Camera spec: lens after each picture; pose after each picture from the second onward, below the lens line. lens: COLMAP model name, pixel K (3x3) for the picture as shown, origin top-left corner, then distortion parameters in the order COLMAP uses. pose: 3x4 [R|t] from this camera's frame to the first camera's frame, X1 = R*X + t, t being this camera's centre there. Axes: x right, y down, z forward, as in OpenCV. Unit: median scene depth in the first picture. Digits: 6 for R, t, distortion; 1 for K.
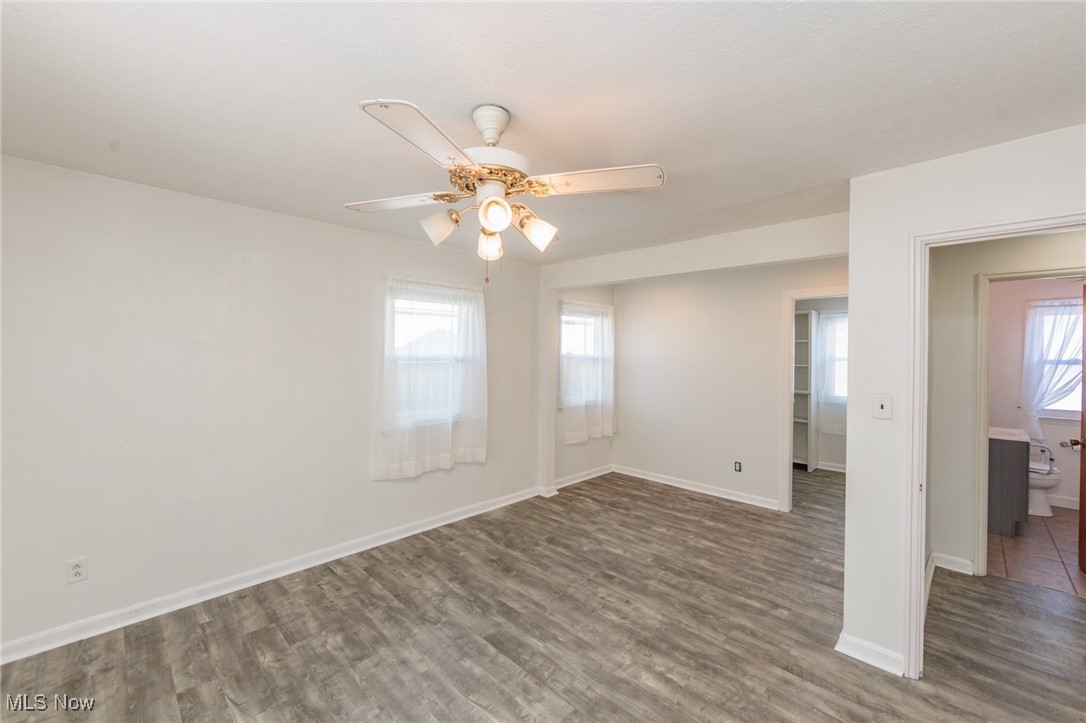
lens RADIAL K [[427.1, 0, 541.8], [0, 427.1, 360.1], [0, 0, 1]] dist [-0.003284, -0.000472]
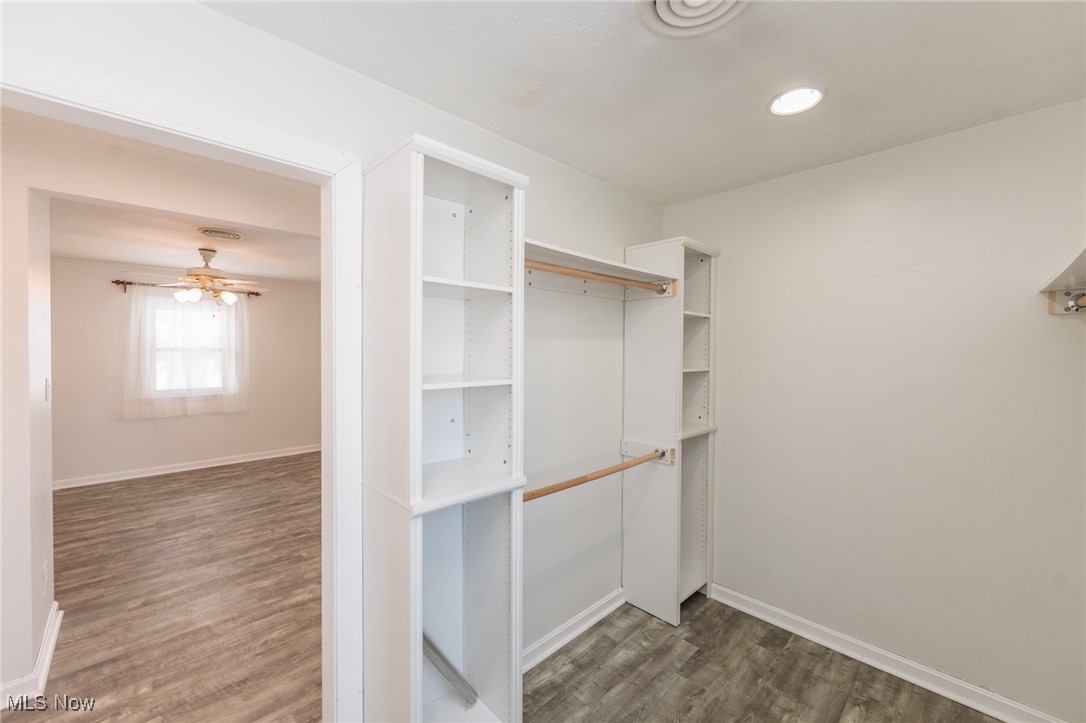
lens RADIAL K [[427.1, 0, 542.5], [0, 427.1, 356.7], [0, 0, 1]] dist [-0.003284, -0.000472]
pose [[-0.005757, 0.008769, -0.999945, 1.438642], [-0.023056, 0.999695, 0.008900, -0.008032], [0.999718, 0.023106, -0.005553, 1.811824]]
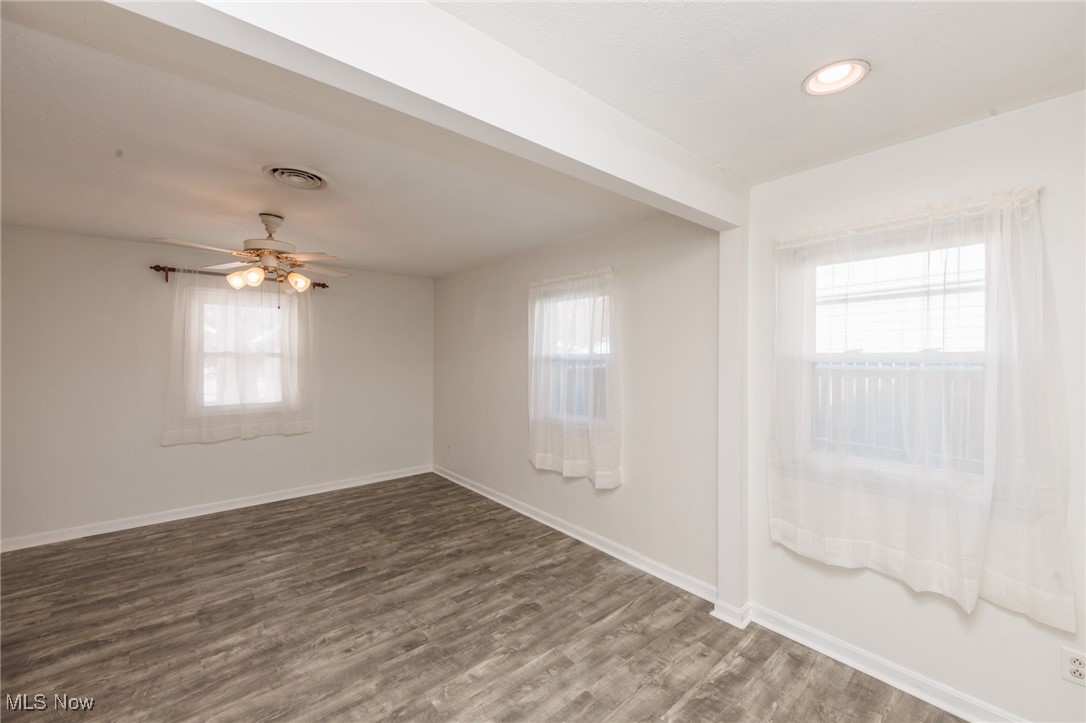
lens RADIAL K [[427.1, 0, 543.6], [0, 427.1, 357.1], [0, 0, 1]] dist [-0.003284, -0.000472]
pose [[-0.074473, -0.003421, -0.997217, 0.958083], [-0.022032, 0.999756, -0.001784, 0.001897], [0.996980, 0.021838, -0.074531, 1.384130]]
